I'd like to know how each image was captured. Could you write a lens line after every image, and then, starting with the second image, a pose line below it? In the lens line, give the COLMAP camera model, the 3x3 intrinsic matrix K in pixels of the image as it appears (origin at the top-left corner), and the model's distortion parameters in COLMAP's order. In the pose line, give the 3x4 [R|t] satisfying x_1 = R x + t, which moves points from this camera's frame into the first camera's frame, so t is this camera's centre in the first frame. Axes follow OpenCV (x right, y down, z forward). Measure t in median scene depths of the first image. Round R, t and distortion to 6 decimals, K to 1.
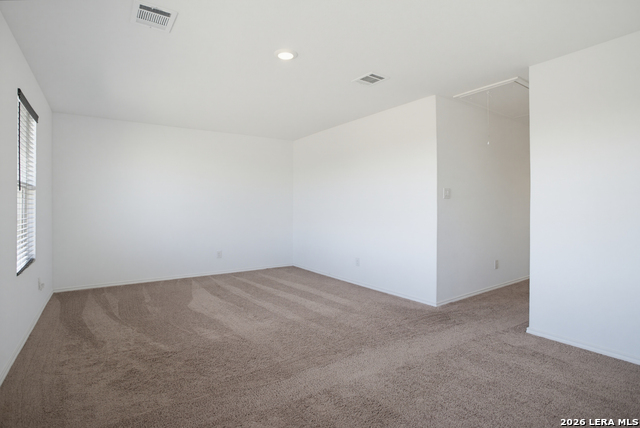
lens RADIAL K [[335.3, 0, 320.0], [0, 335.3, 214.0], [0, 0, 1]] dist [-0.002720, -0.000263]
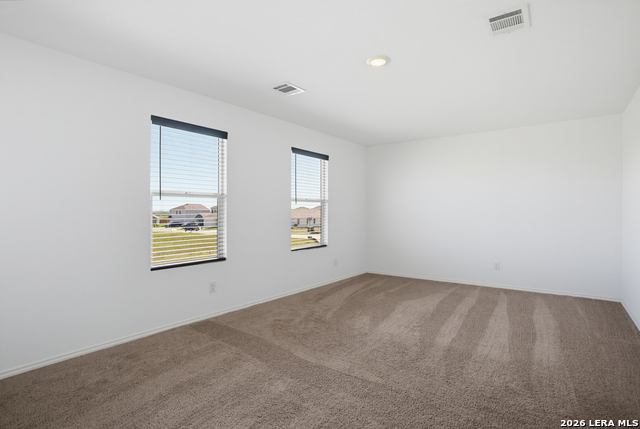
lens RADIAL K [[335.3, 0, 320.0], [0, 335.3, 214.5], [0, 0, 1]] dist [-0.002720, -0.000263]
pose [[0.312644, -0.000681, -0.949870, 0.677227], [-0.019351, 0.999788, -0.007086, -0.004674], [0.949673, 0.020597, 0.312564, 0.449626]]
